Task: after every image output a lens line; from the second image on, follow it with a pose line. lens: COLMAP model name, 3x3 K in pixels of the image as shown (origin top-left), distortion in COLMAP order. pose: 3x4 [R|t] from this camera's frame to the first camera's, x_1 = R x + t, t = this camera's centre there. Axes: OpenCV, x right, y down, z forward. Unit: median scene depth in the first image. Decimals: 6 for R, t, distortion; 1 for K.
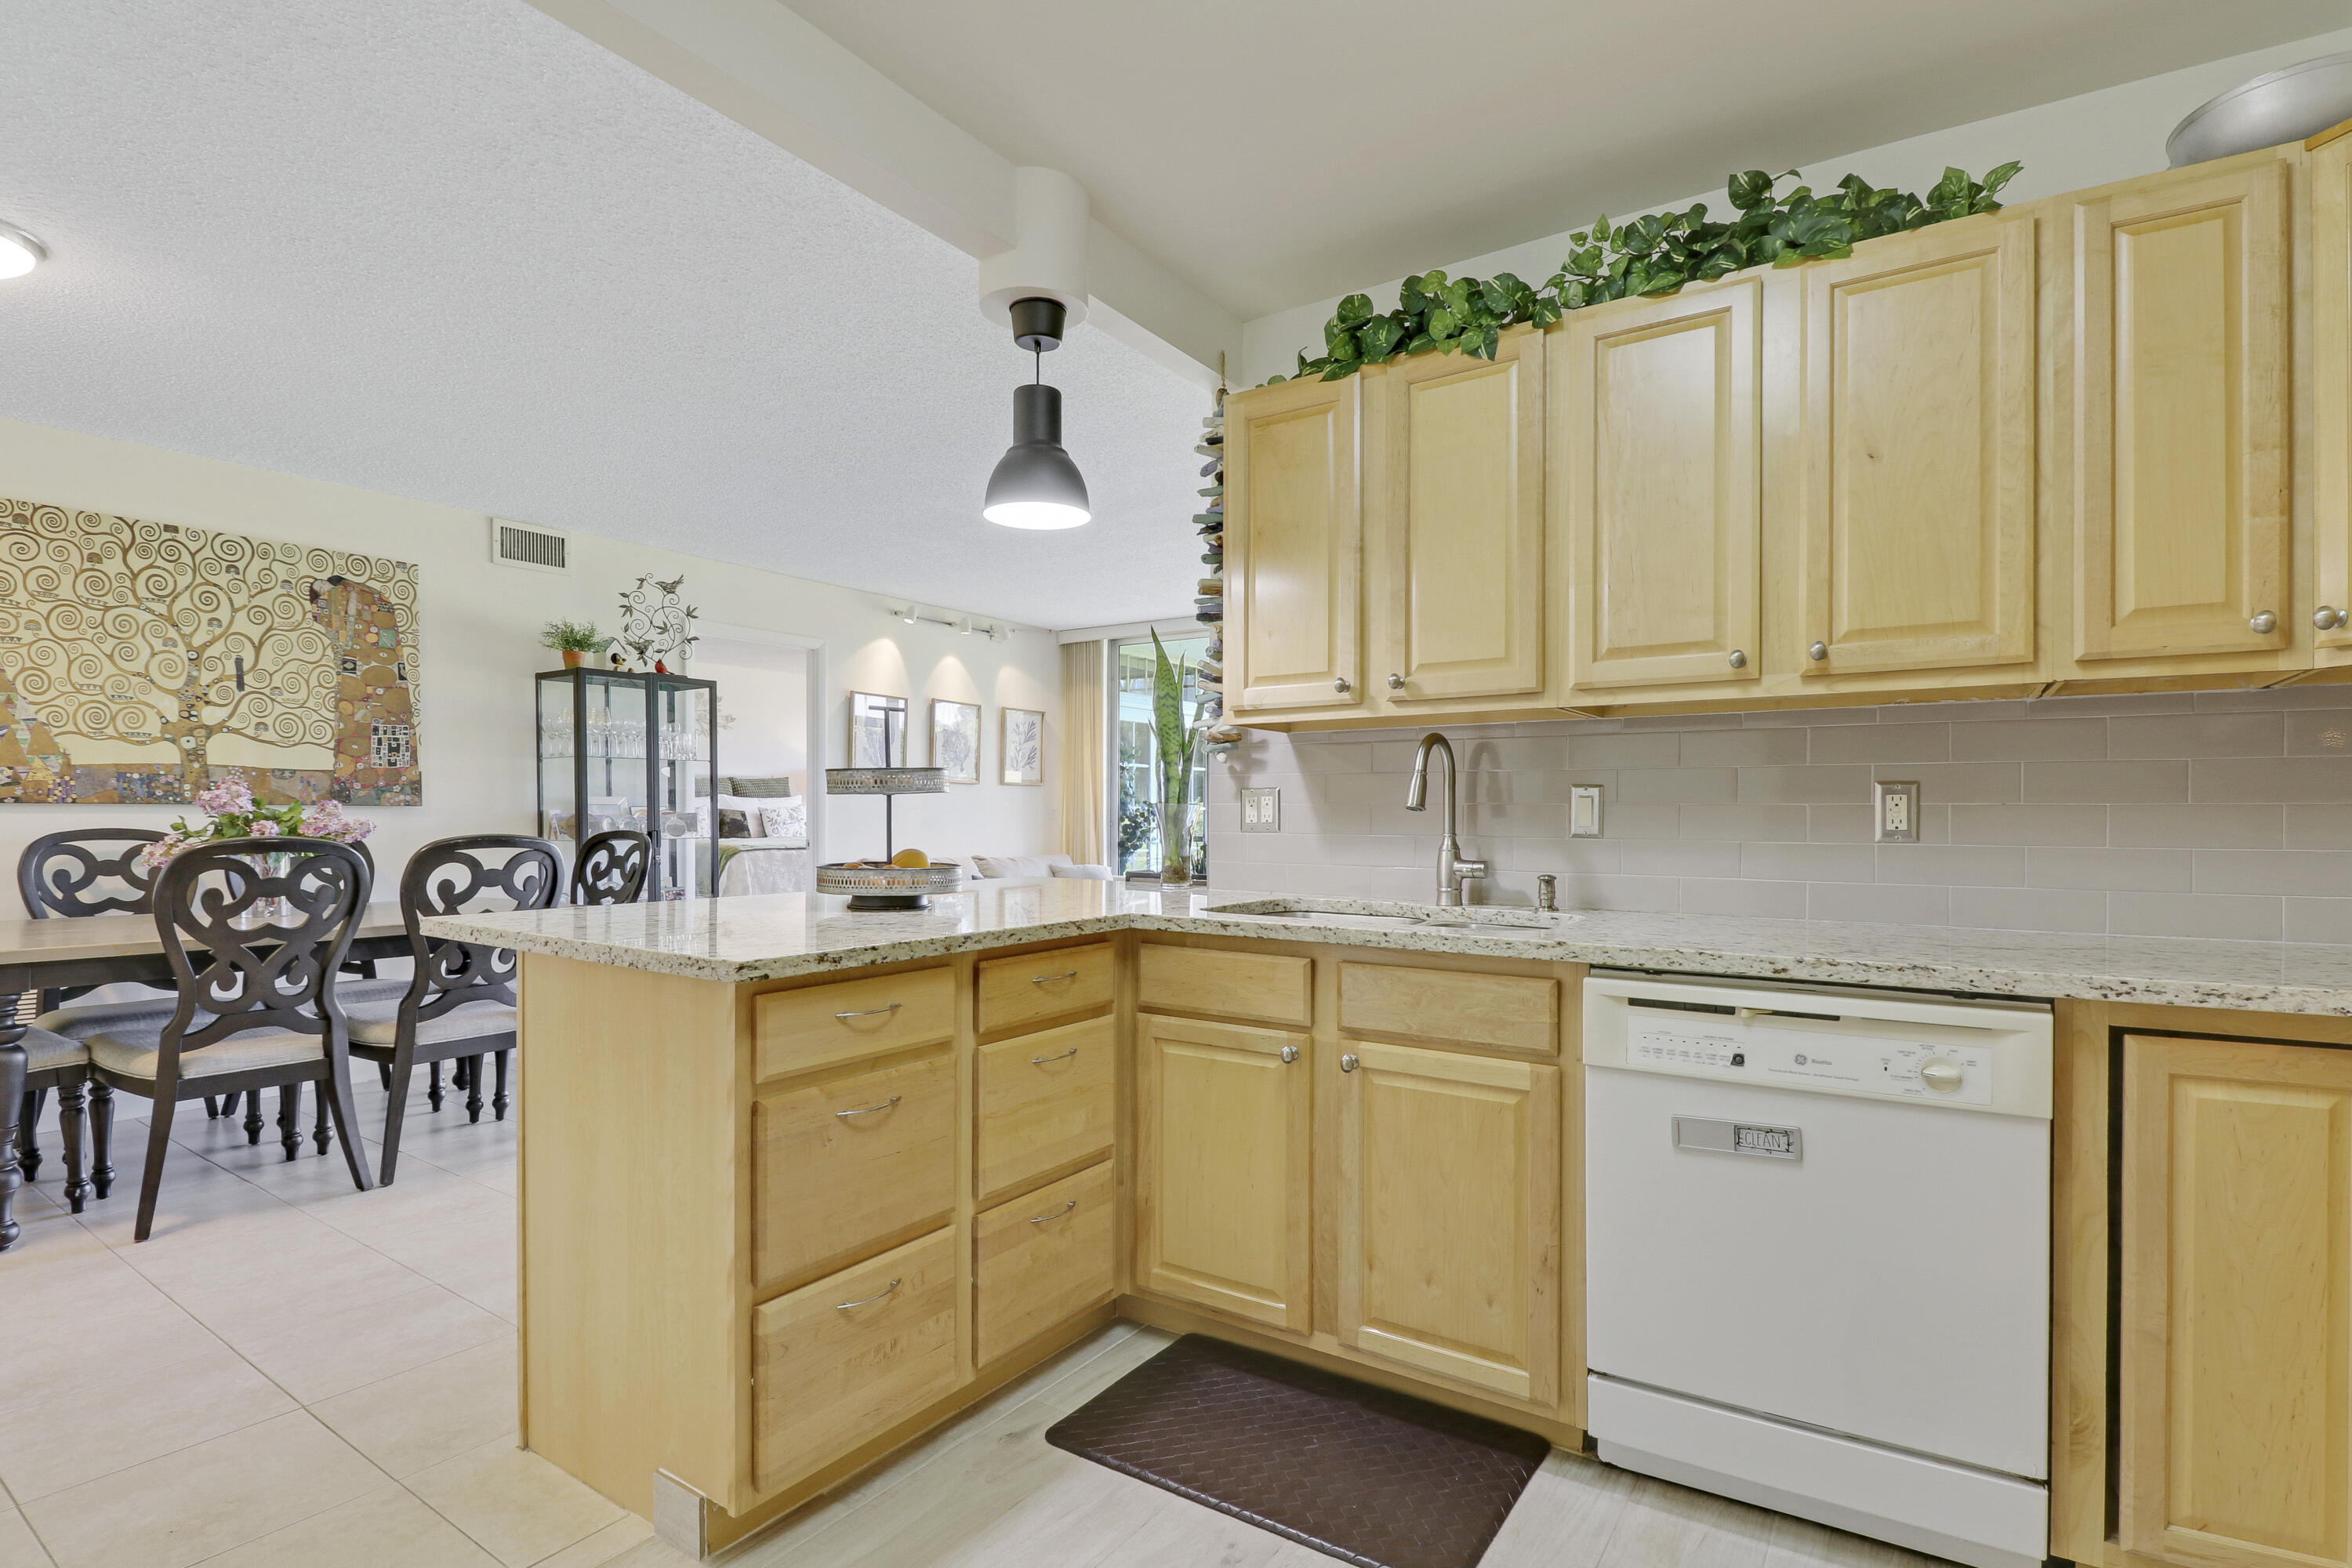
lens RADIAL K [[1140.0, 0, 1172.7], [0, 1140.0, 836.3], [0, 0, 1]] dist [0.002695, -0.014150]
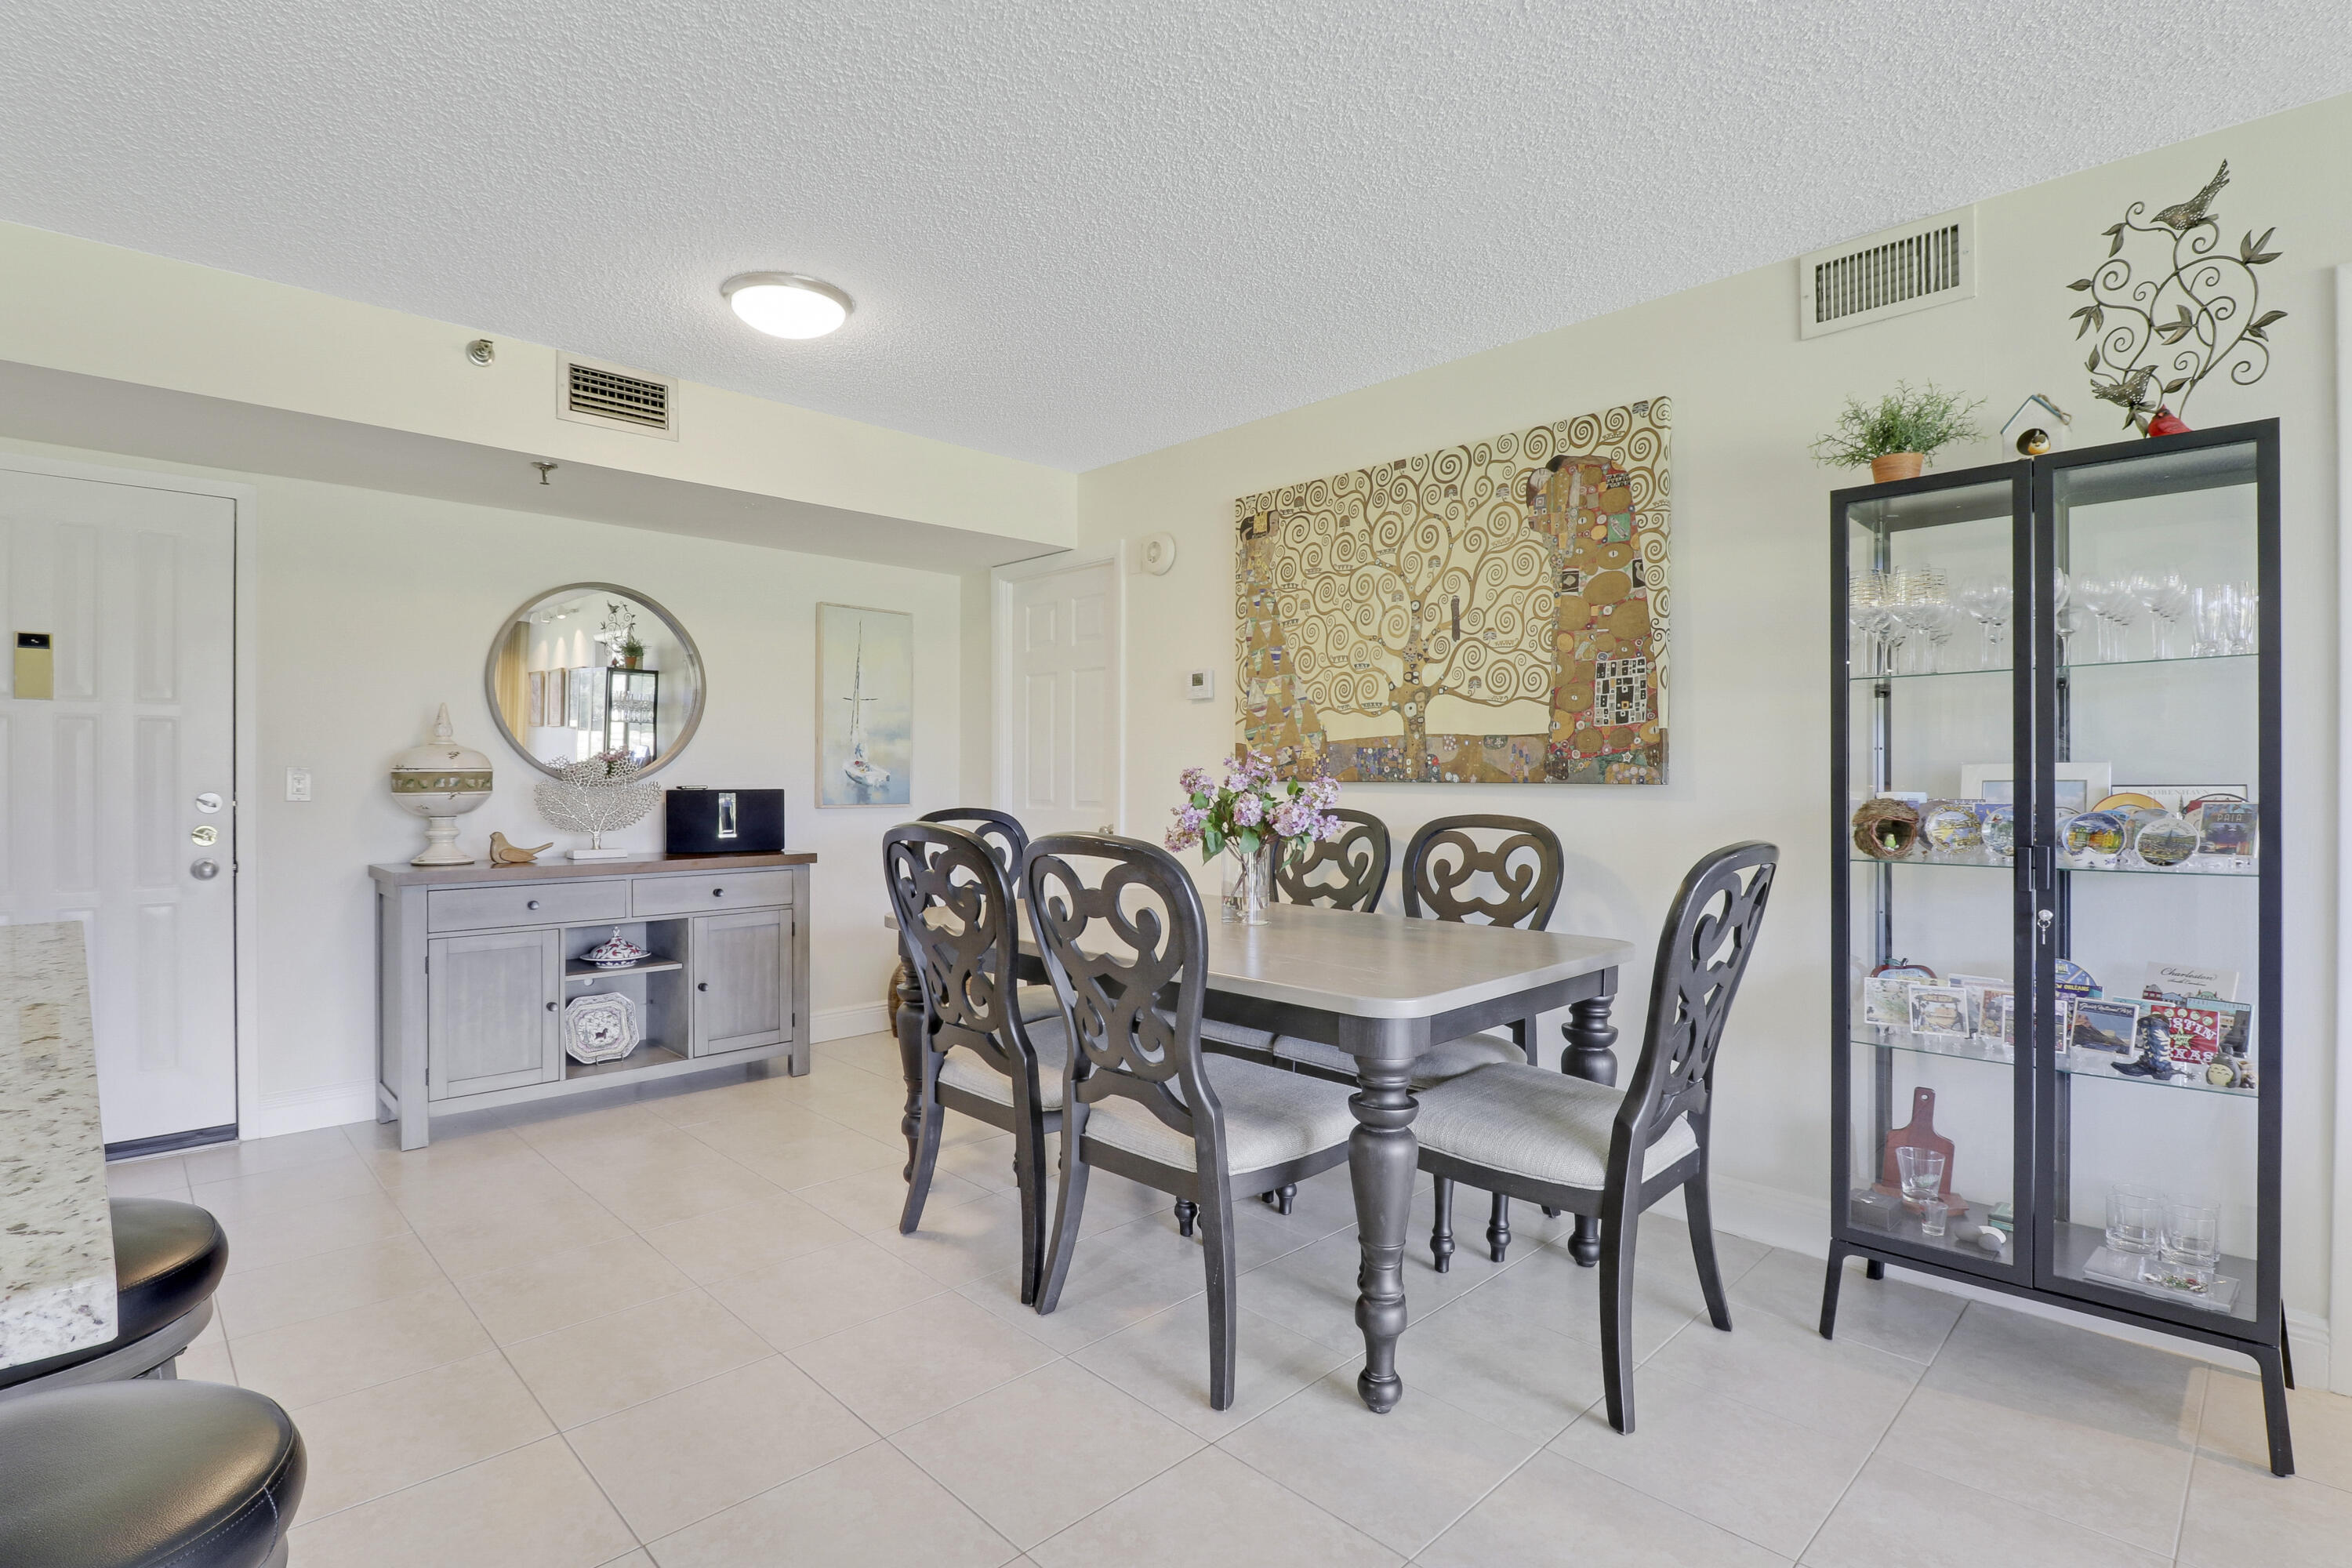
lens RADIAL K [[1098.2, 0, 1176.0], [0, 1098.2, 784.0], [0, 0, 1]] dist [-0.002075, -0.012777]
pose [[-0.195643, 0.000683, -0.980675, -0.025288], [-0.023622, 0.999706, 0.005409, -0.025539], [0.980391, 0.024224, -0.195569, 0.922402]]
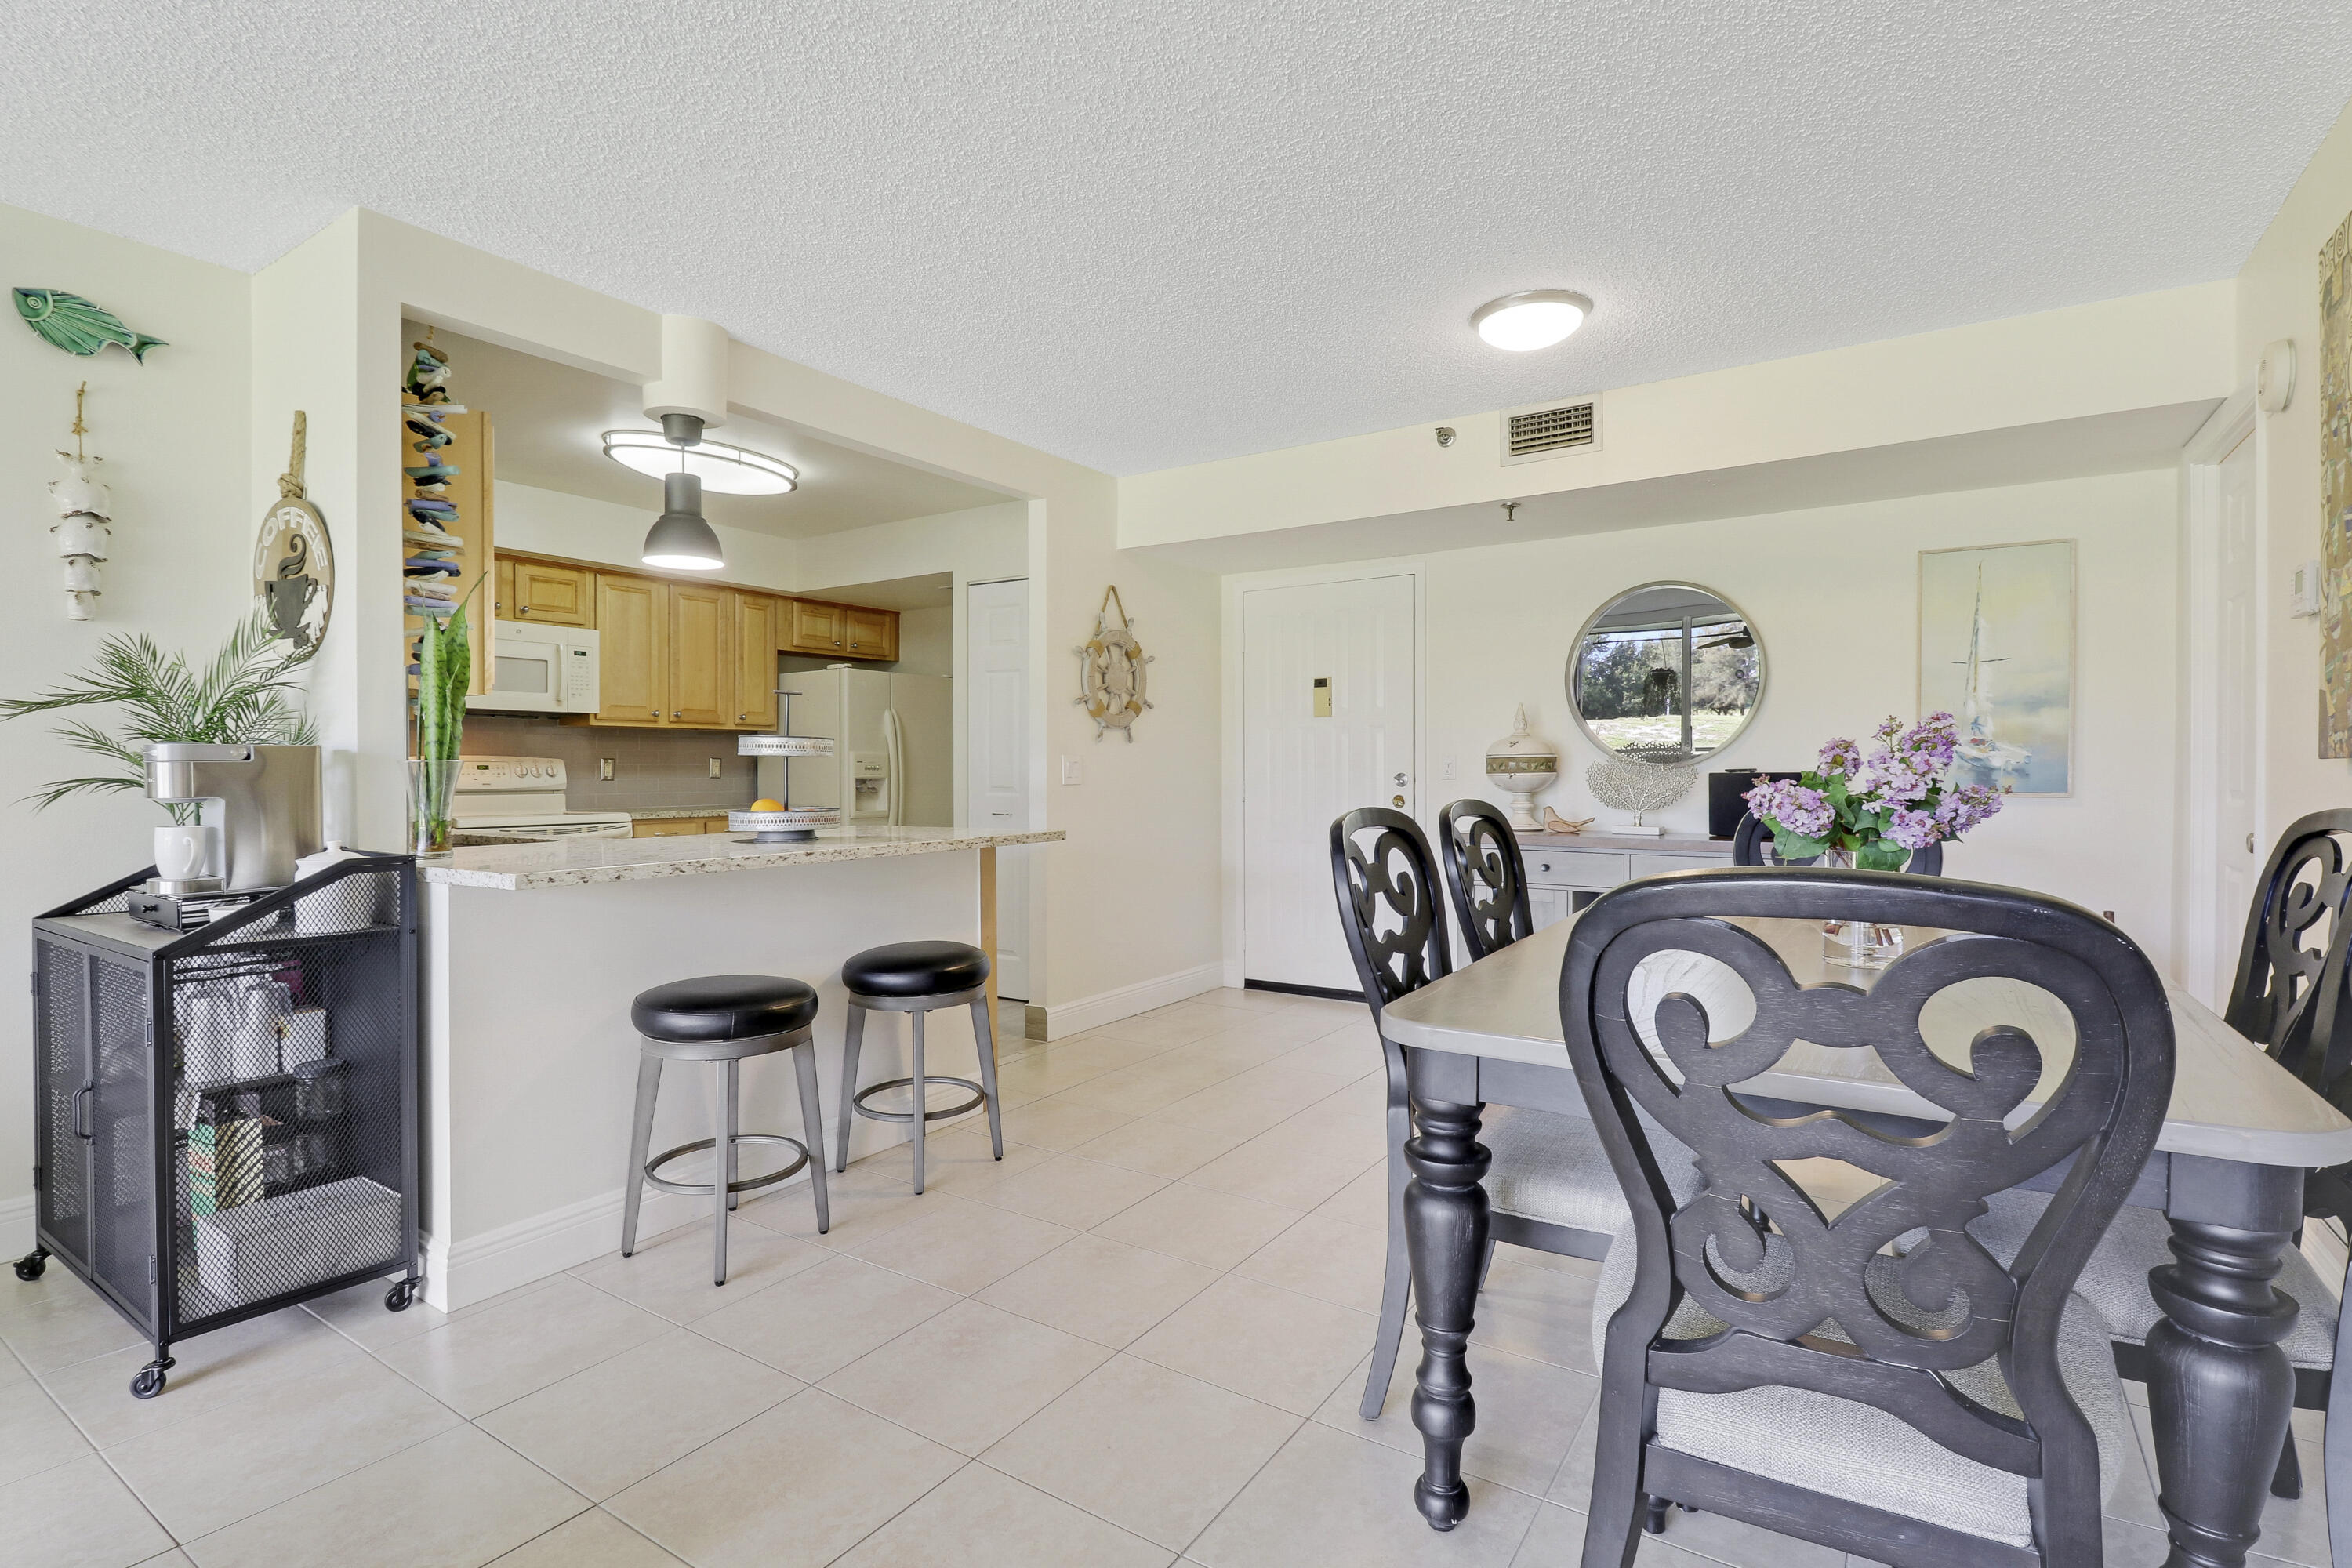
lens RADIAL K [[1117.3, 0, 1184.3], [0, 1117.3, 773.1], [0, 0, 1]] dist [-0.000257, -0.012495]
pose [[-0.999872, -0.001784, -0.015872, -0.386725], [-0.002191, 0.999670, 0.025610, -0.028606], [0.015821, 0.025642, -0.999546, 1.281863]]
